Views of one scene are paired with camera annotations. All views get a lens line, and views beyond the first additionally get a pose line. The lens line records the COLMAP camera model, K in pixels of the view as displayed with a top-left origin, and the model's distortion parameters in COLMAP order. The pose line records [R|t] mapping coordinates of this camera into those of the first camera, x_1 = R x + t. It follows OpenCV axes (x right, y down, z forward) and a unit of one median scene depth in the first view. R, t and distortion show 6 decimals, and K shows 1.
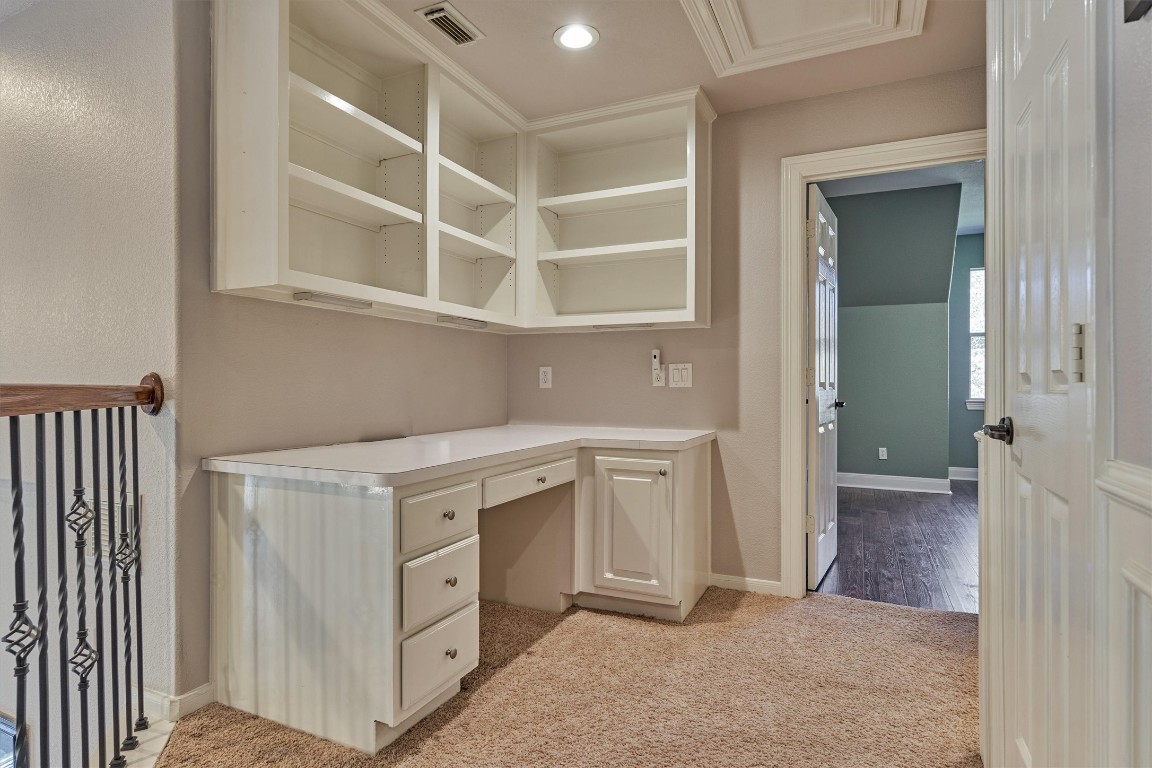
lens RADIAL K [[614.7, 0, 574.8], [0, 614.7, 384.6], [0, 0, 1]] dist [-0.003420, 0.000767]
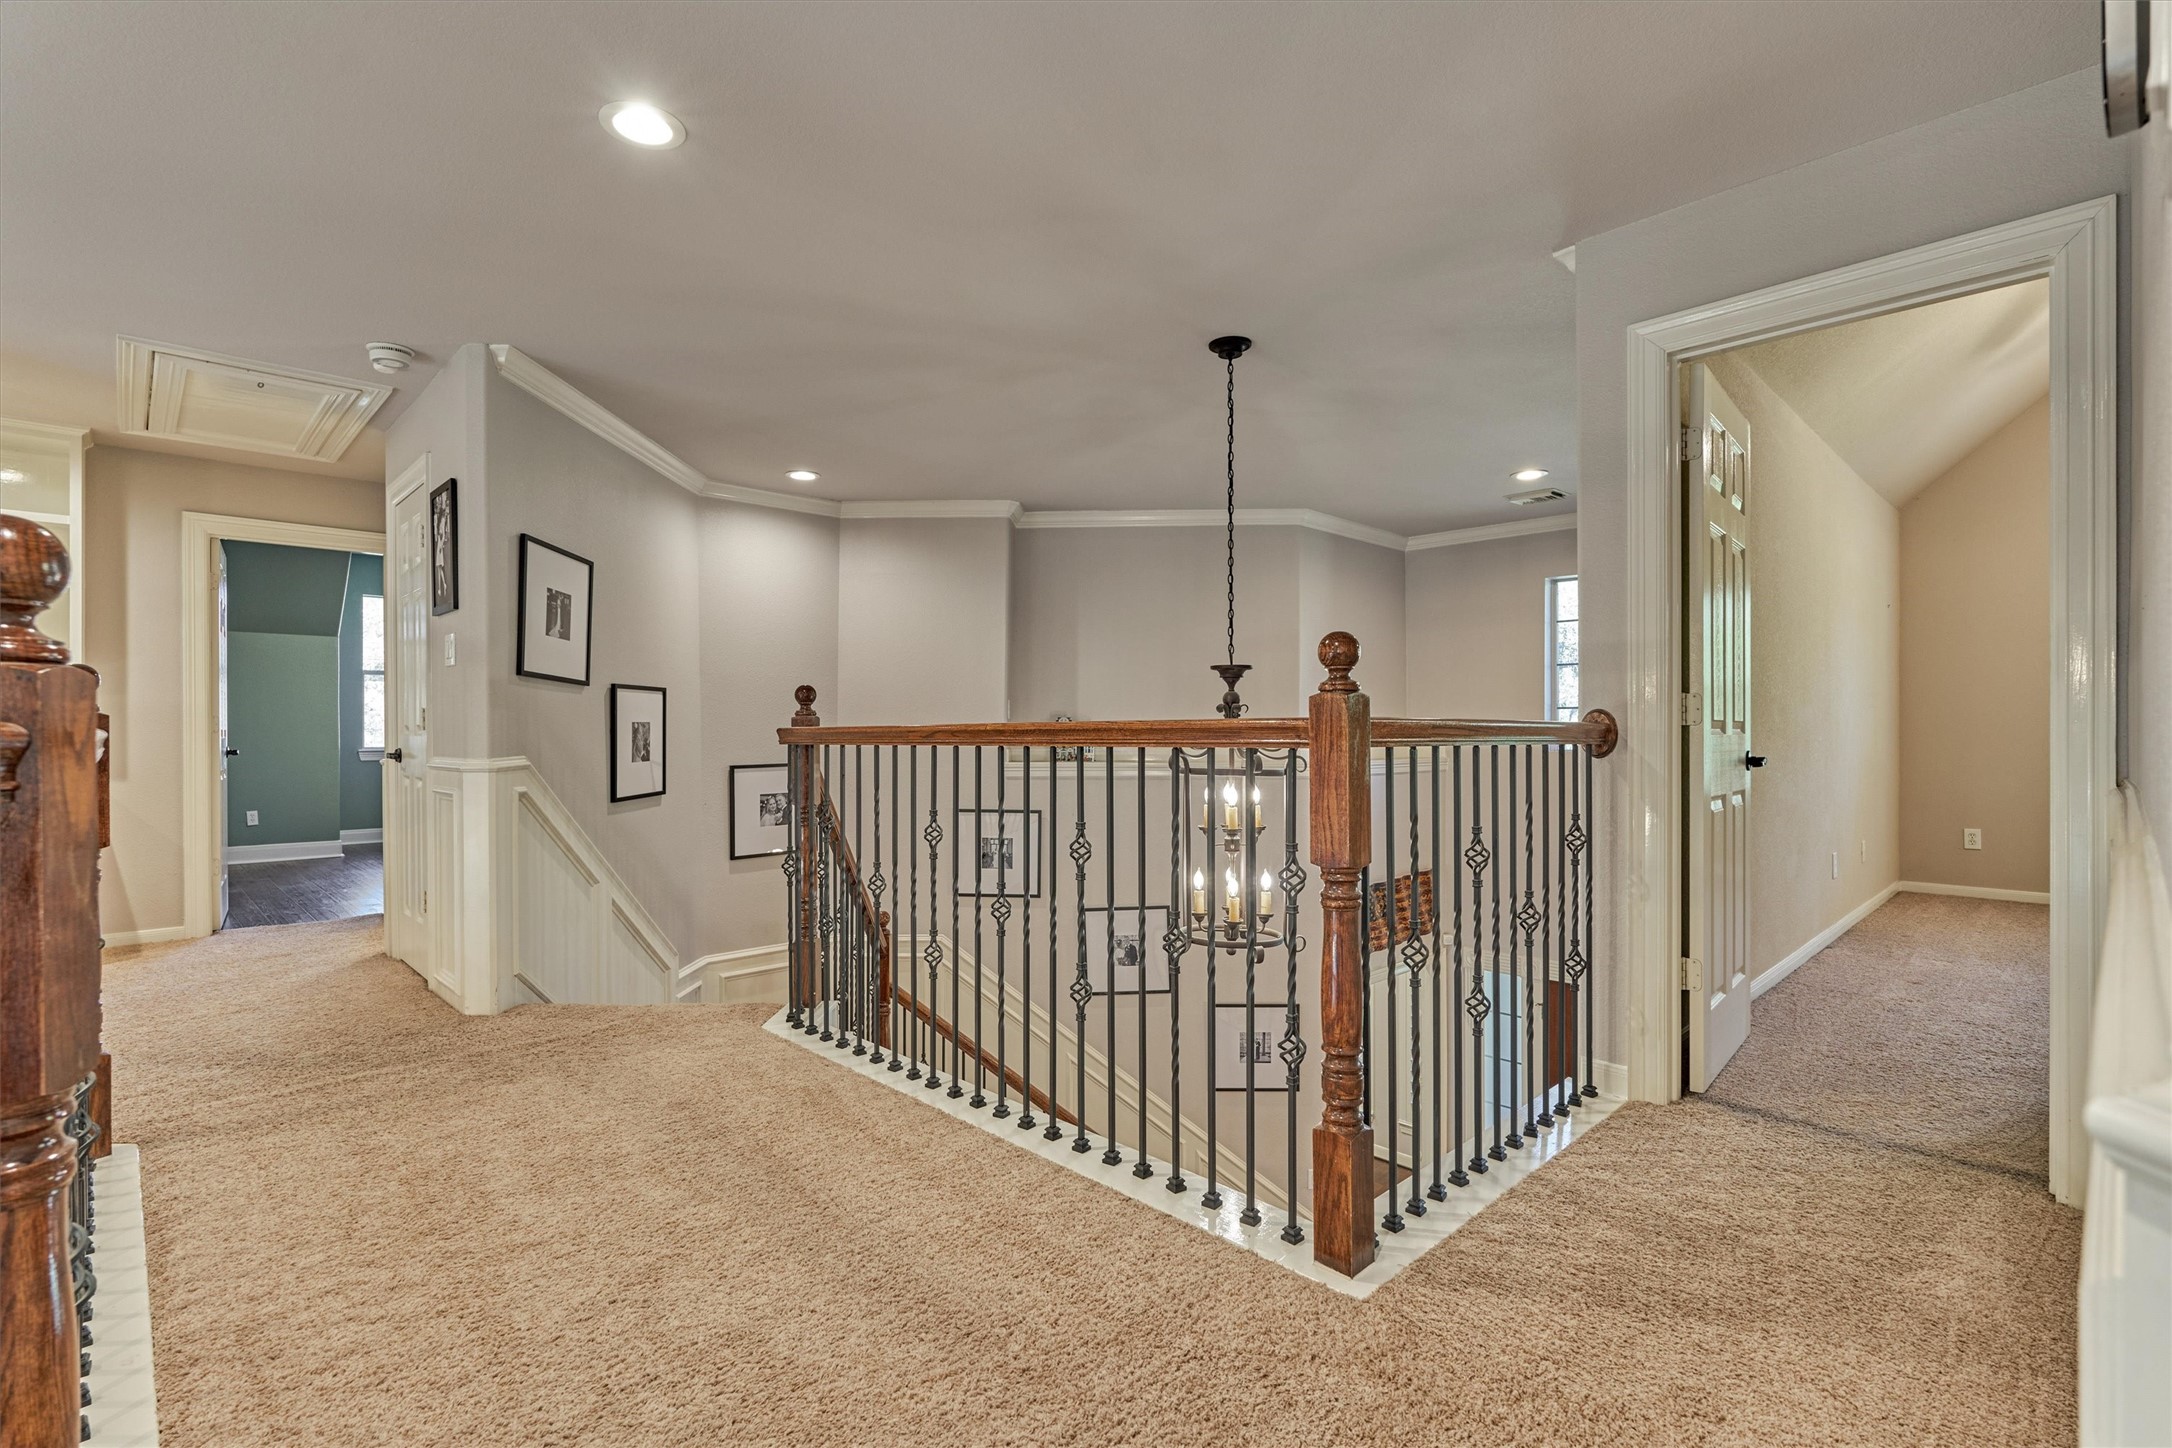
lens RADIAL K [[993.6, 0, 1083.8], [0, 993.6, 725.0], [0, 0, 1]] dist [-0.003831, -0.000883]
pose [[0.356628, -0.000008, 0.934247, -0.332801], [0.004876, 0.999986, -0.001853, -0.000668], [-0.934234, 0.005216, 0.356623, -0.491860]]
